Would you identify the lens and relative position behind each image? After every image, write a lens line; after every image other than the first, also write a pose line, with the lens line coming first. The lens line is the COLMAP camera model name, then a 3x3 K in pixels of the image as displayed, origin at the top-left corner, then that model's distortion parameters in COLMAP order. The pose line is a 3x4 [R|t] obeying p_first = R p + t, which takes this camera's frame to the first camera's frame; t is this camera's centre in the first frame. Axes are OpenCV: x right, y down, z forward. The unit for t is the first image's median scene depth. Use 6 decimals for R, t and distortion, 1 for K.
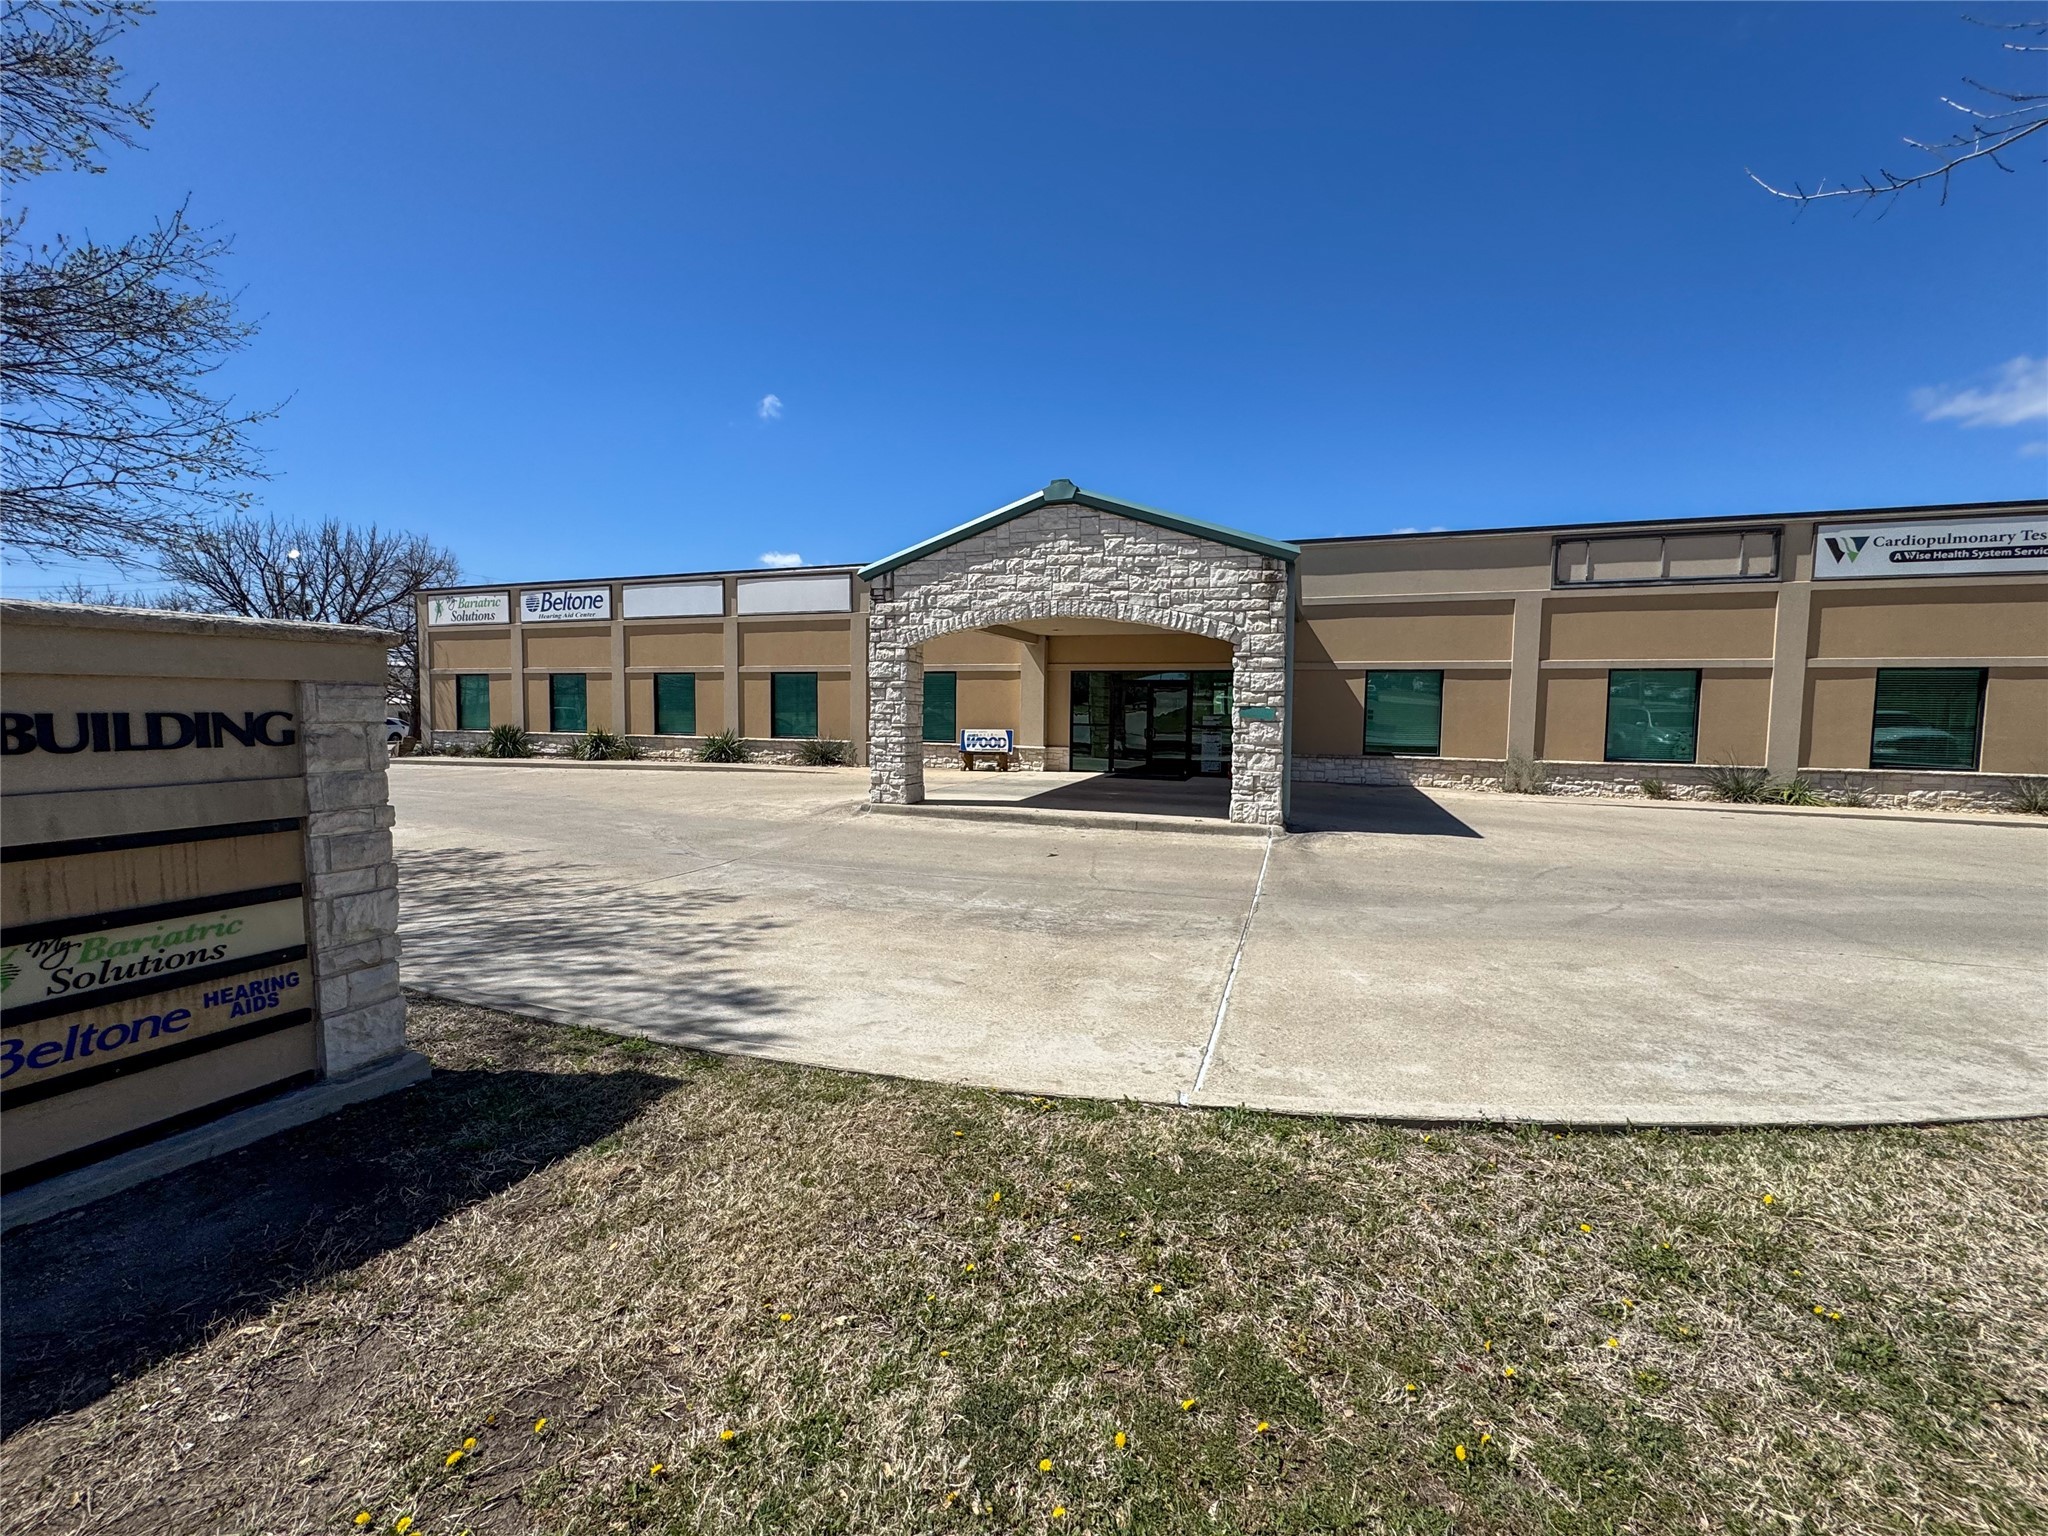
lens RADIAL K [[815.3, 0, 1023.7], [0, 815.3, 759.5], [0, 0, 1]] dist [-0.002300, 0.000375]
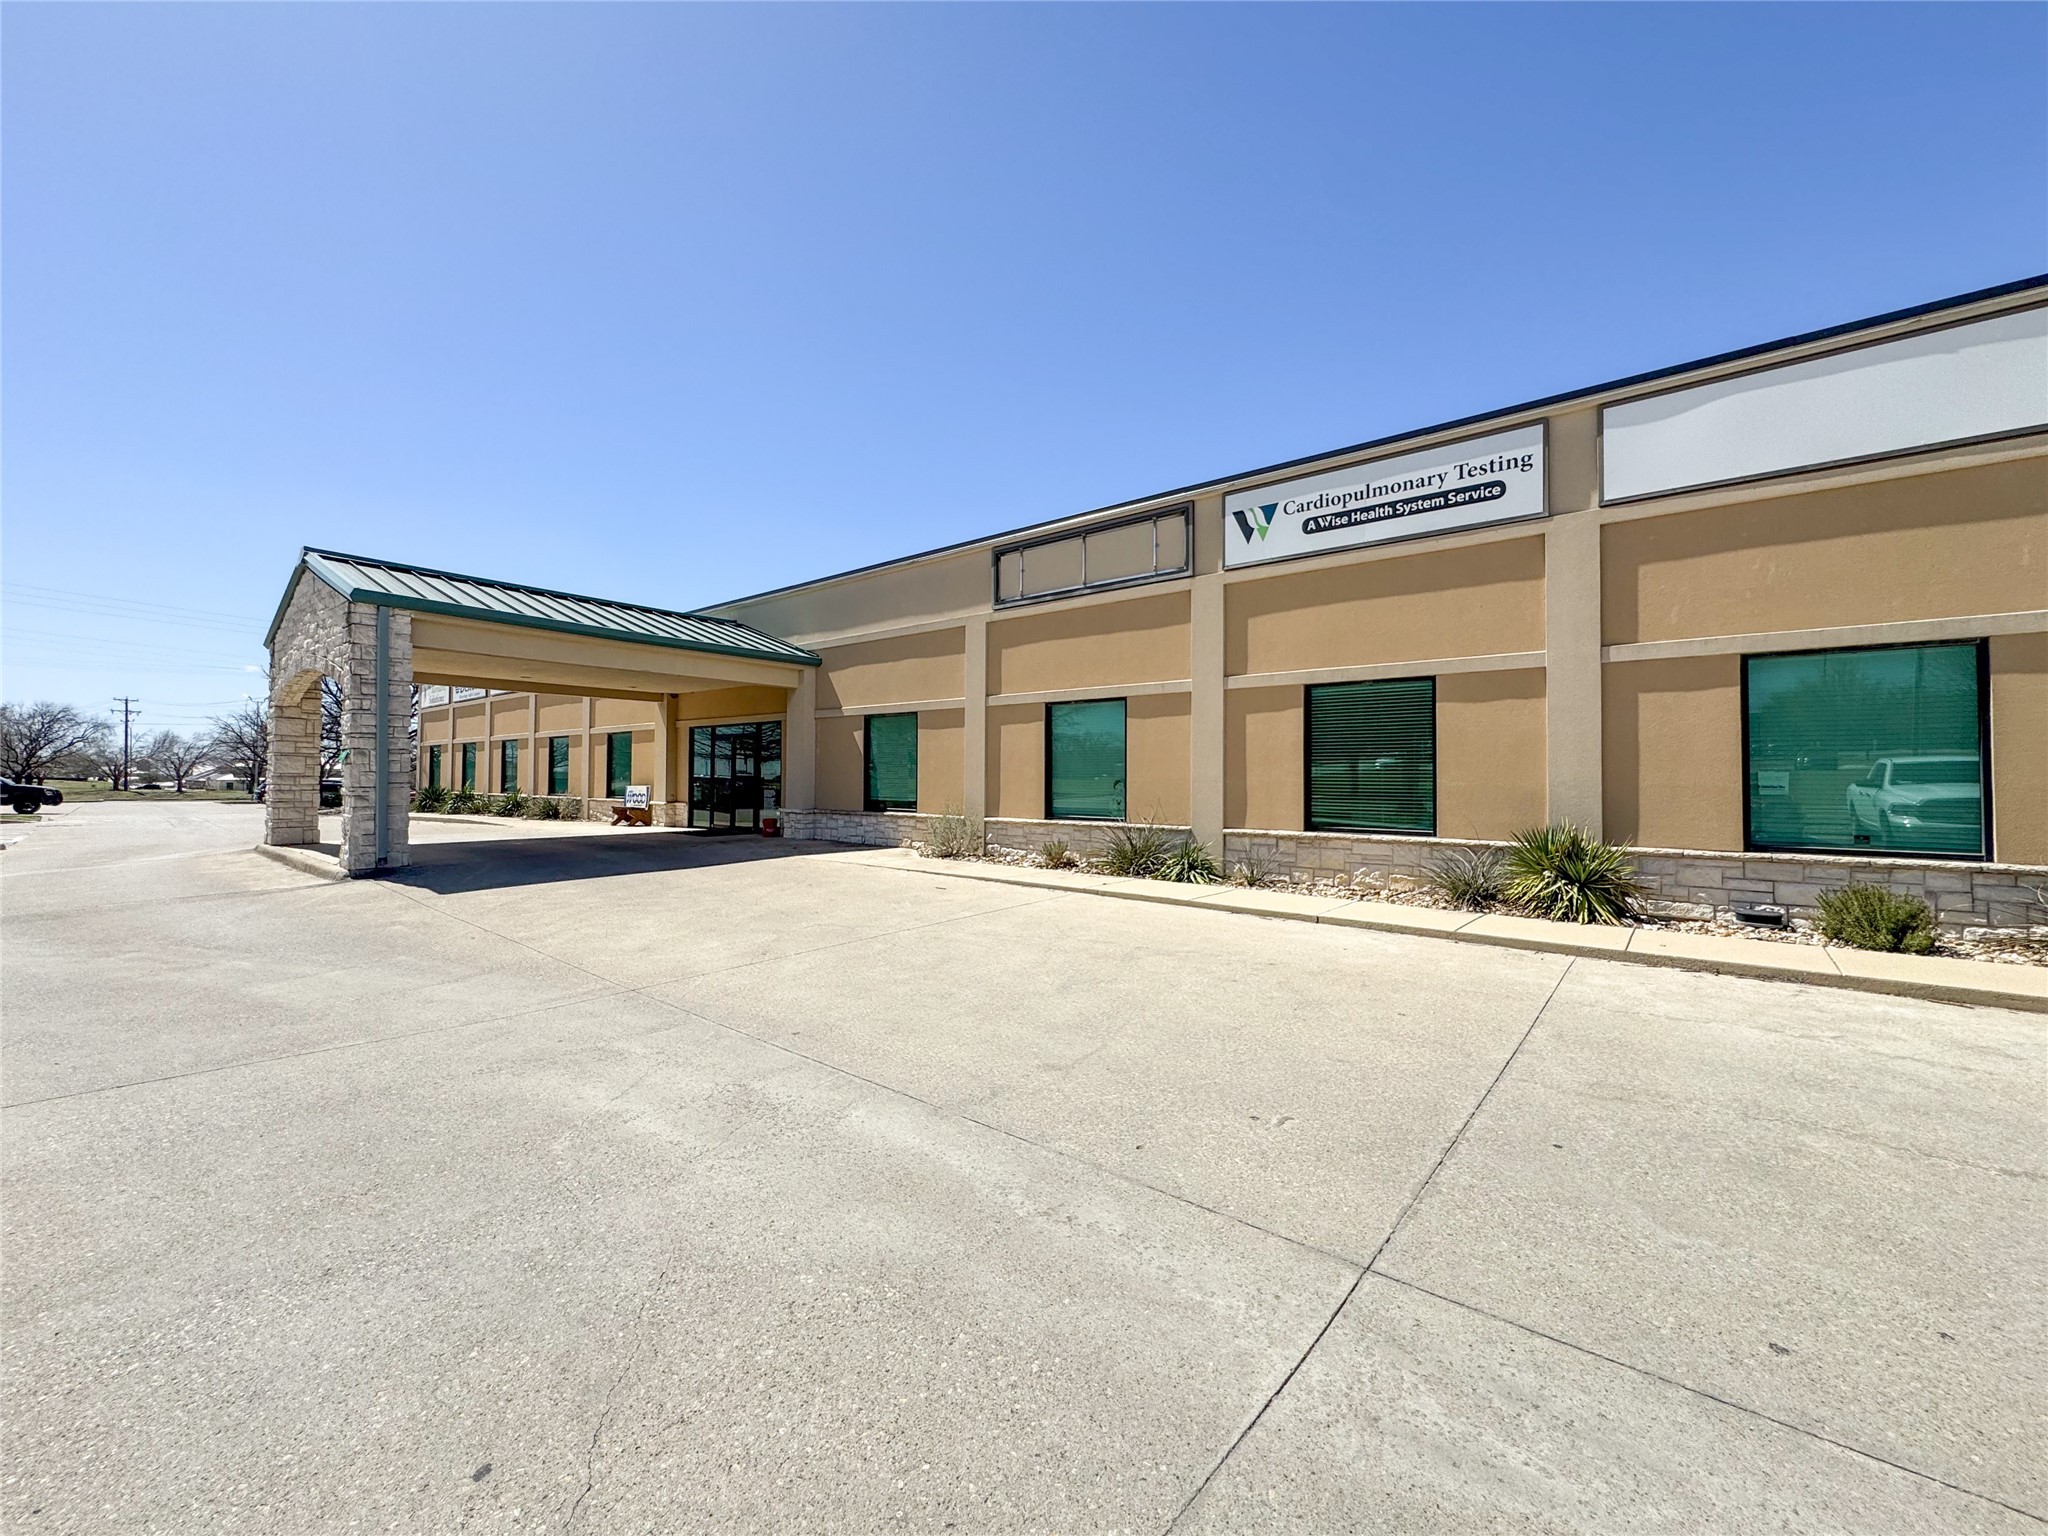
lens RADIAL K [[815.3, 0, 1022.3], [0, 815.3, 754.1], [0, 0, 1]] dist [-0.002300, 0.000375]
pose [[0.938058, -0.031636, -0.345032, 1.057405], [0.014149, 0.998490, -0.053082, -0.021182], [0.346190, 0.044912, 0.937089, 0.267420]]
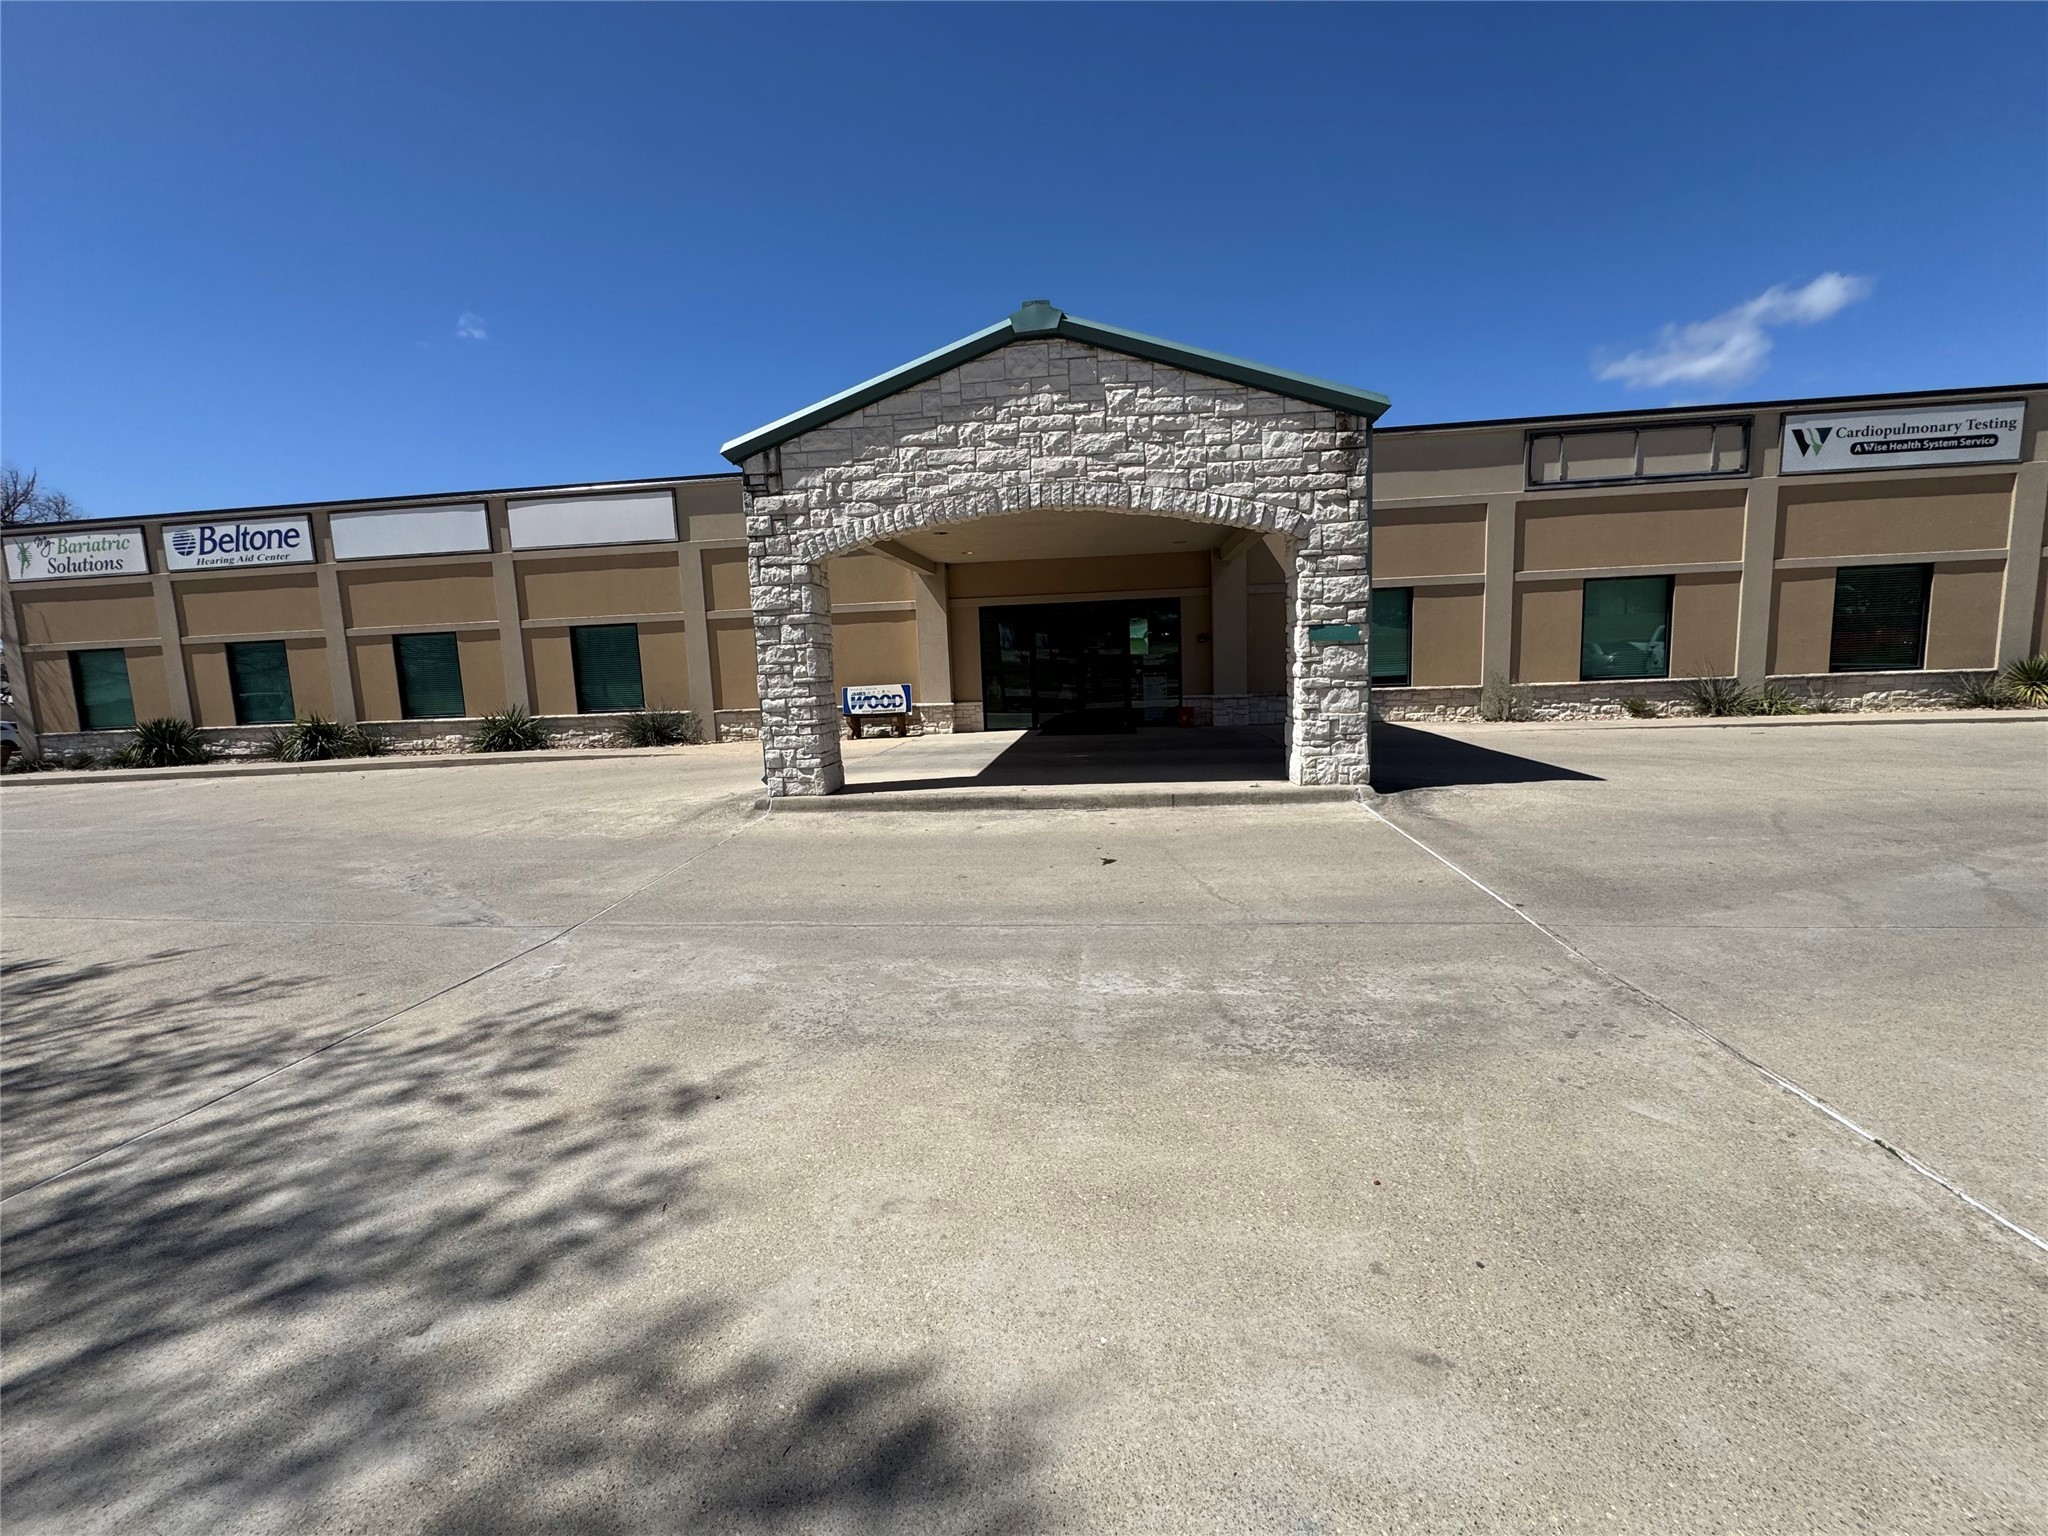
lens RADIAL K [[815.3, 0, 1025.9], [0, 815.3, 762.0], [0, 0, 1]] dist [-0.002300, 0.000375]
pose [[0.973517, -0.075593, 0.215756, -0.110154], [0.063366, 0.995997, 0.063050, -0.004507], [-0.219659, -0.047708, 0.974410, 0.260247]]
